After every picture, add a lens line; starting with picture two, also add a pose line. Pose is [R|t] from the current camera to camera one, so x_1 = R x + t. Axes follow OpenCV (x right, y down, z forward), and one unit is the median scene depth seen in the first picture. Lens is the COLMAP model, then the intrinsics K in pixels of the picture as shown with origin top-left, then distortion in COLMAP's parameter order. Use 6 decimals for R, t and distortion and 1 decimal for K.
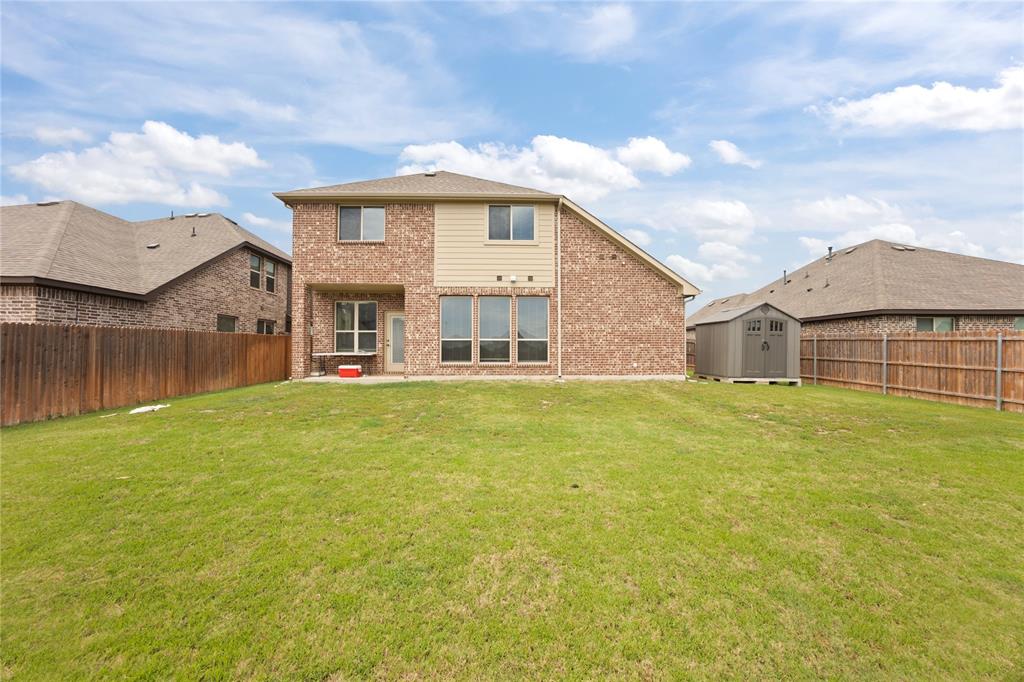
lens RADIAL K [[372.6, 0, 509.8], [0, 372.6, 347.6], [0, 0, 1]] dist [-0.014676, 0.000434]
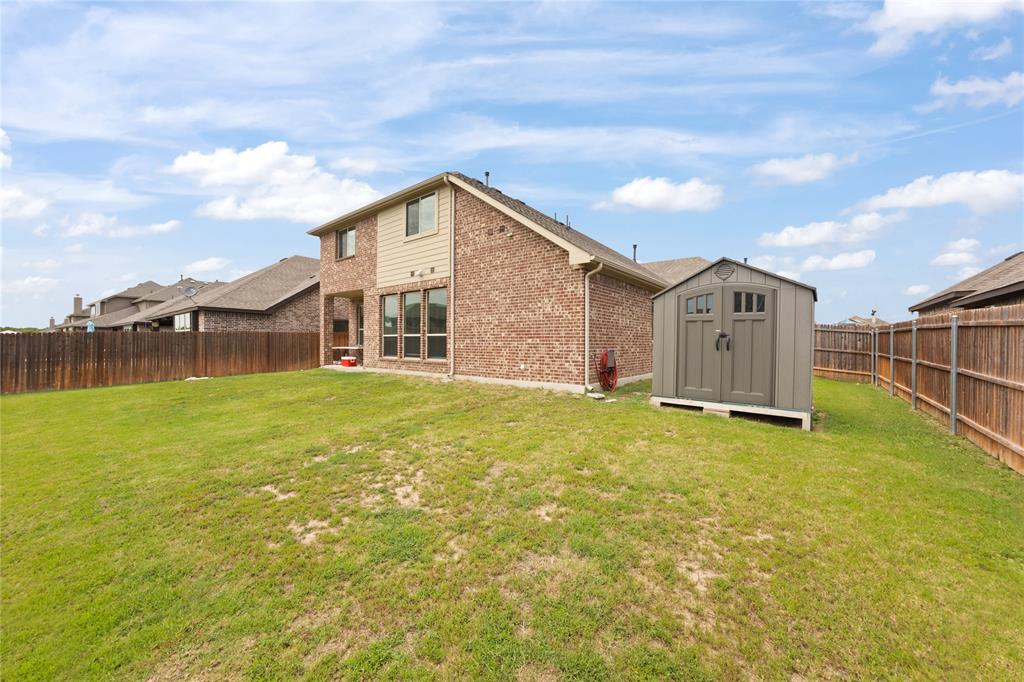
lens RADIAL K [[372.6, 0, 511.5], [0, 372.6, 338.6], [0, 0, 1]] dist [-0.014676, 0.000434]
pose [[0.754530, -0.004029, -0.656253, 0.818778], [0.006256, 0.999980, 0.001054, -0.011421], [0.656235, -0.004901, 0.754540, 0.417047]]
